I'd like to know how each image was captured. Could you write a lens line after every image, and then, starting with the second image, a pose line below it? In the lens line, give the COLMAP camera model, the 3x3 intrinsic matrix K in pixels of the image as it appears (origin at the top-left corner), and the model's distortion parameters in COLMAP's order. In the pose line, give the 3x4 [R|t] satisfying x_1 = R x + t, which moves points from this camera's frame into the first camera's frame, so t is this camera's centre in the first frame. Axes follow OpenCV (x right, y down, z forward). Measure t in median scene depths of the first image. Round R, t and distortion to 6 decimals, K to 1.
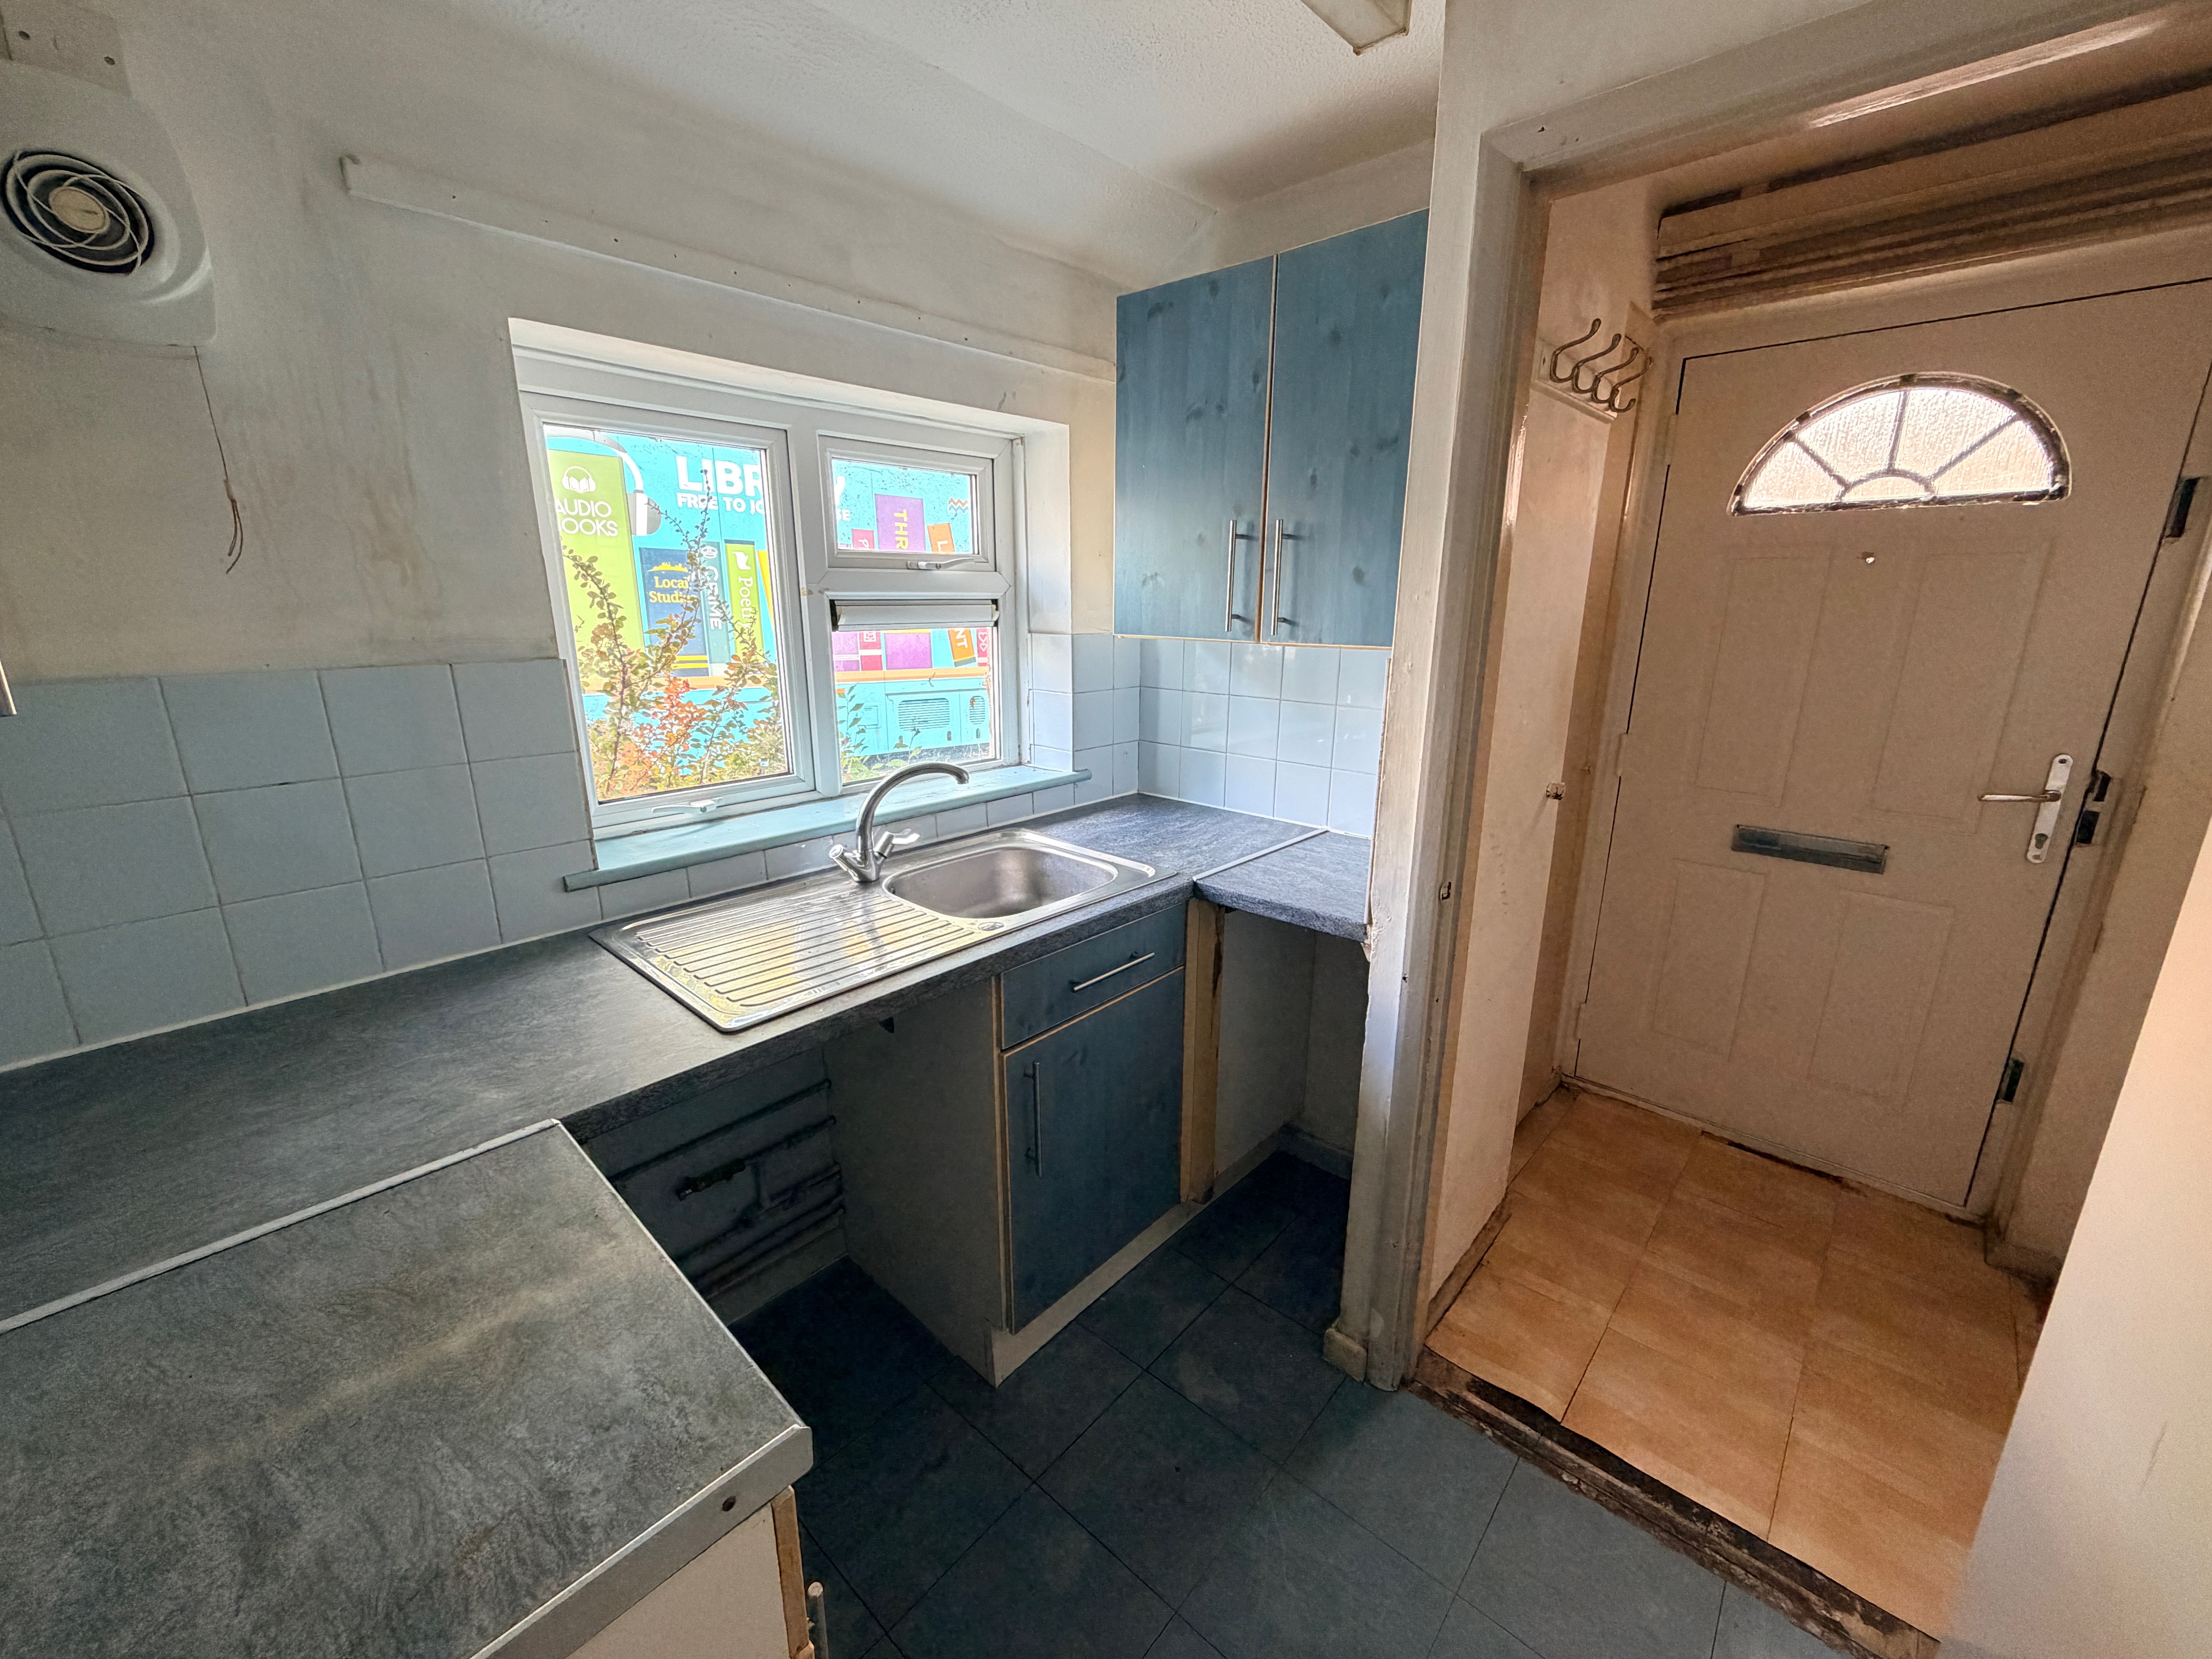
lens RADIAL K [[880.8, 0, 1097.4], [0, 880.8, 827.8], [0, 0, 1]] dist [-0.000275, 0.000010]
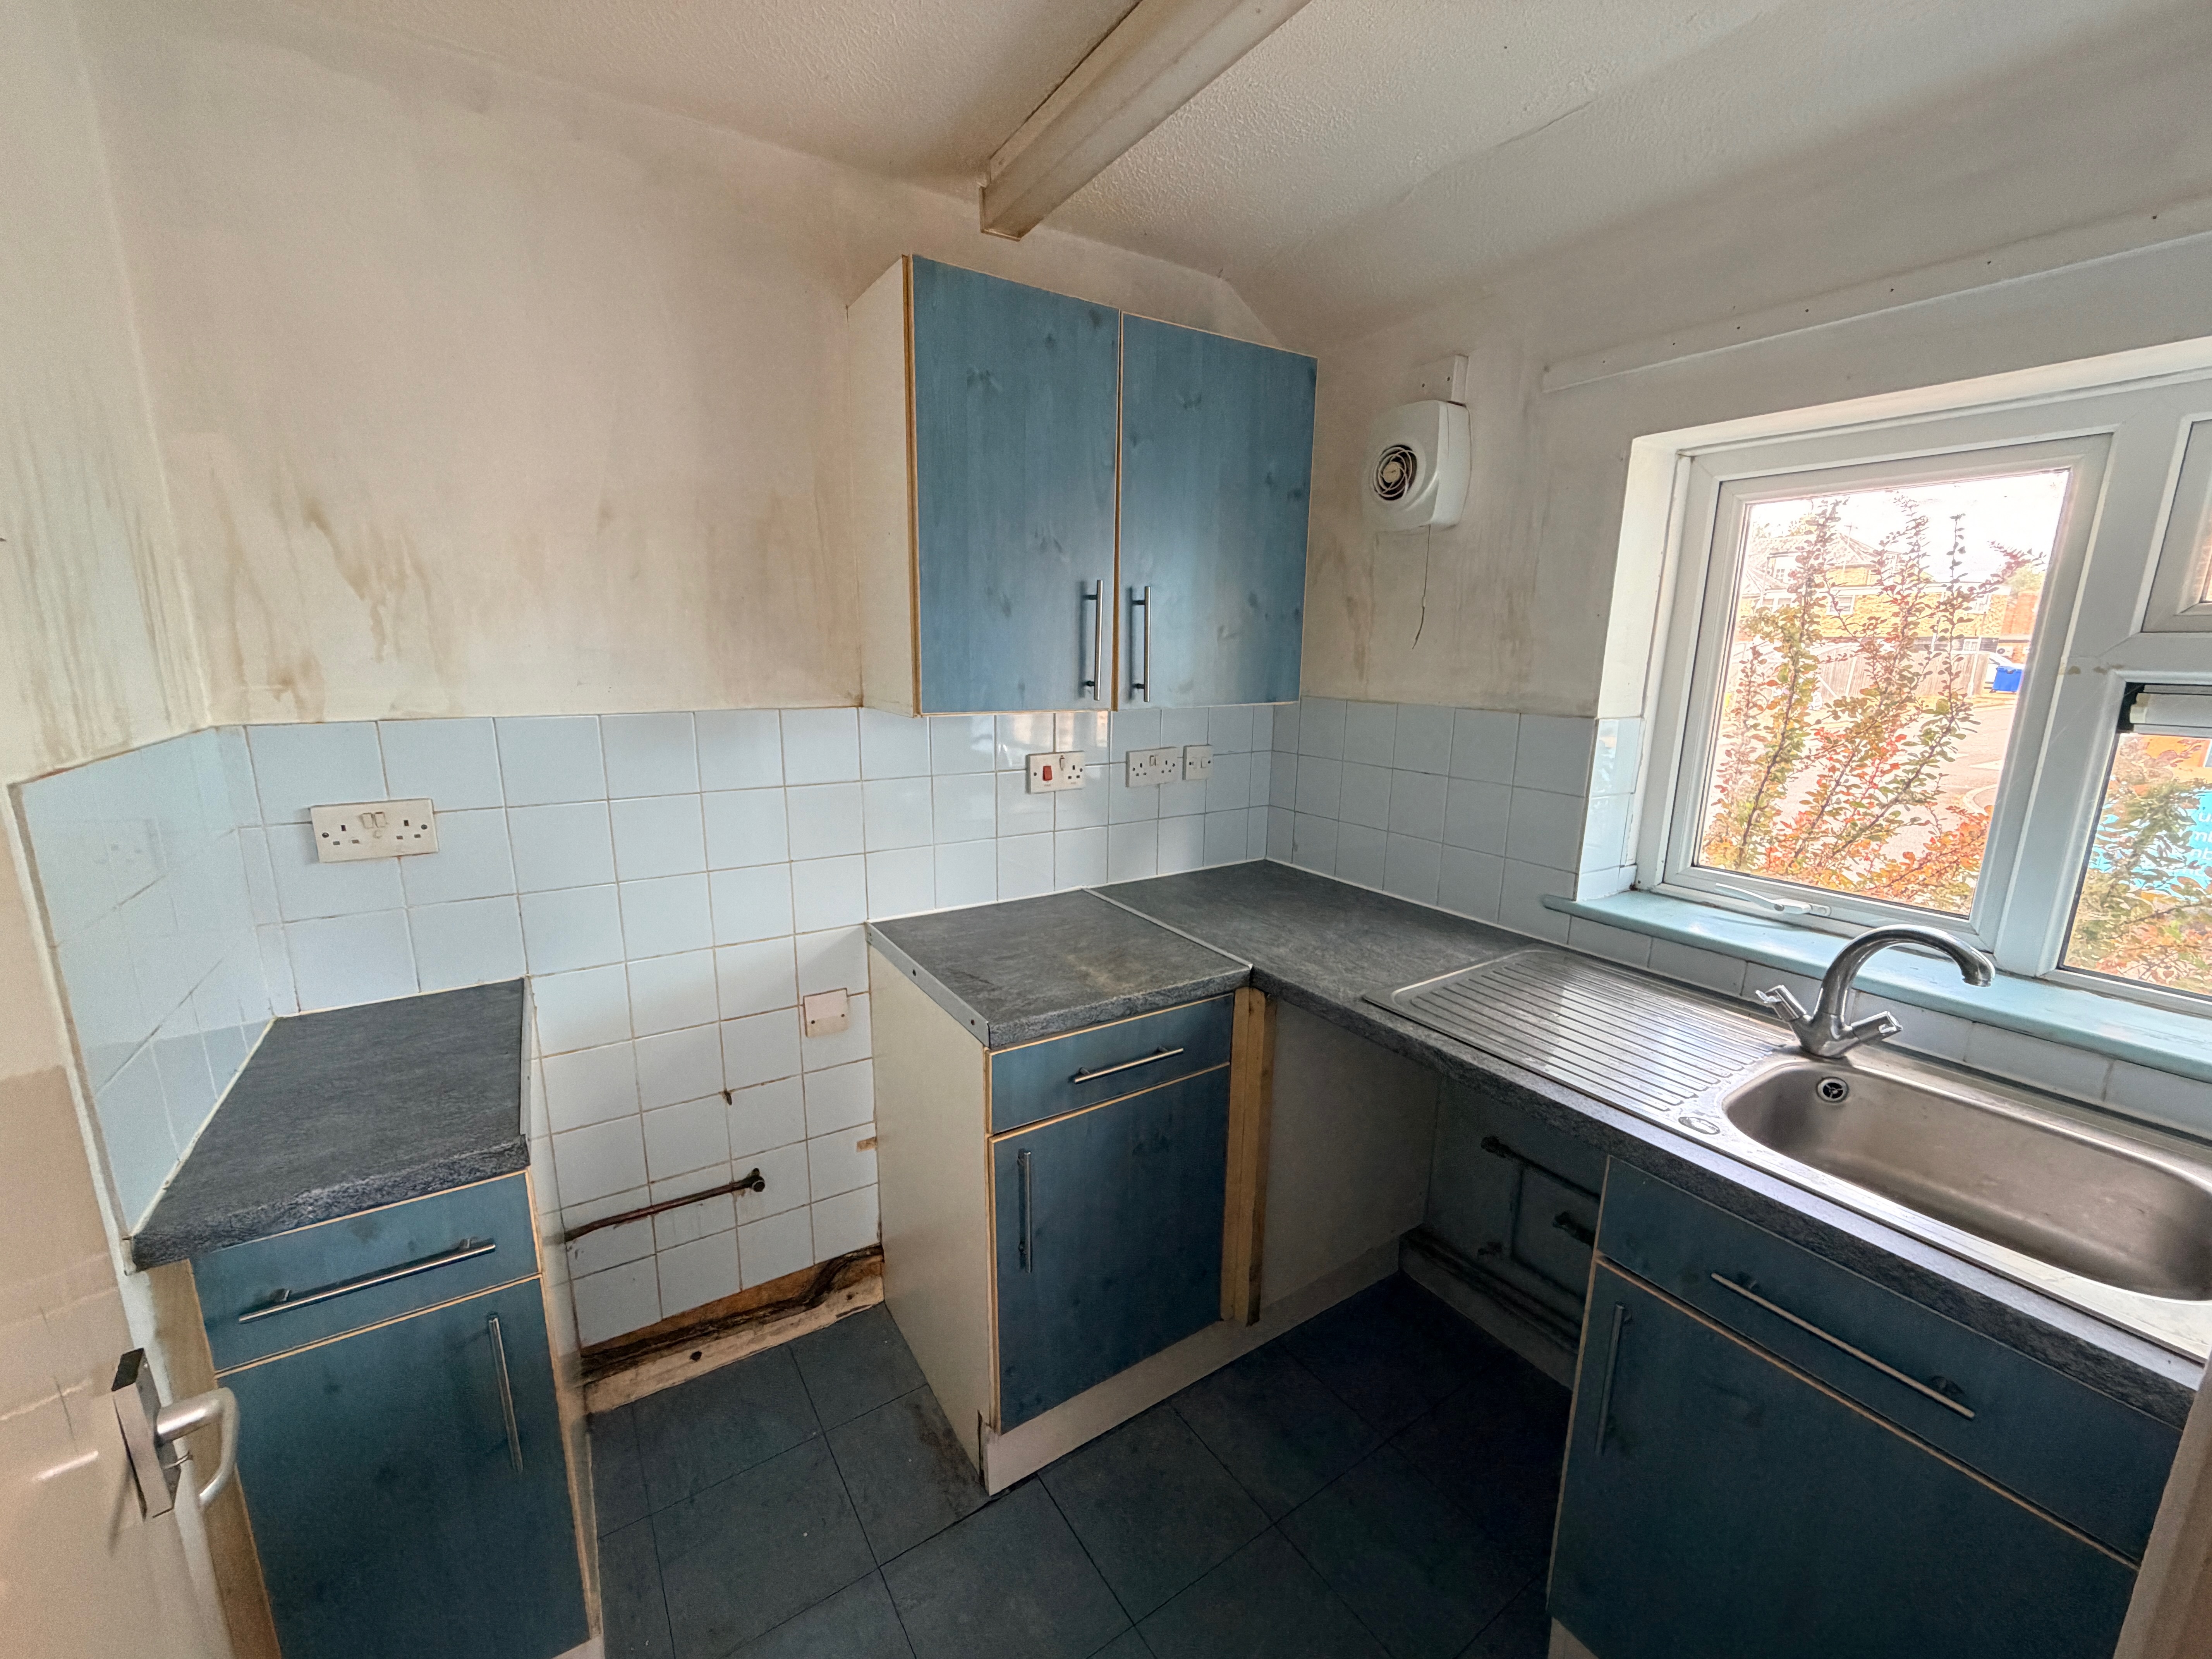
lens RADIAL K [[880.8, 0, 1097.4], [0, 880.8, 827.8], [0, 0, 1]] dist [-0.000275, 0.000010]
pose [[-0.251511, 0.198166, -0.947350, 0.700403], [-0.253173, 0.931263, 0.262016, -0.197506], [0.934155, 0.305744, -0.184053, 0.645790]]
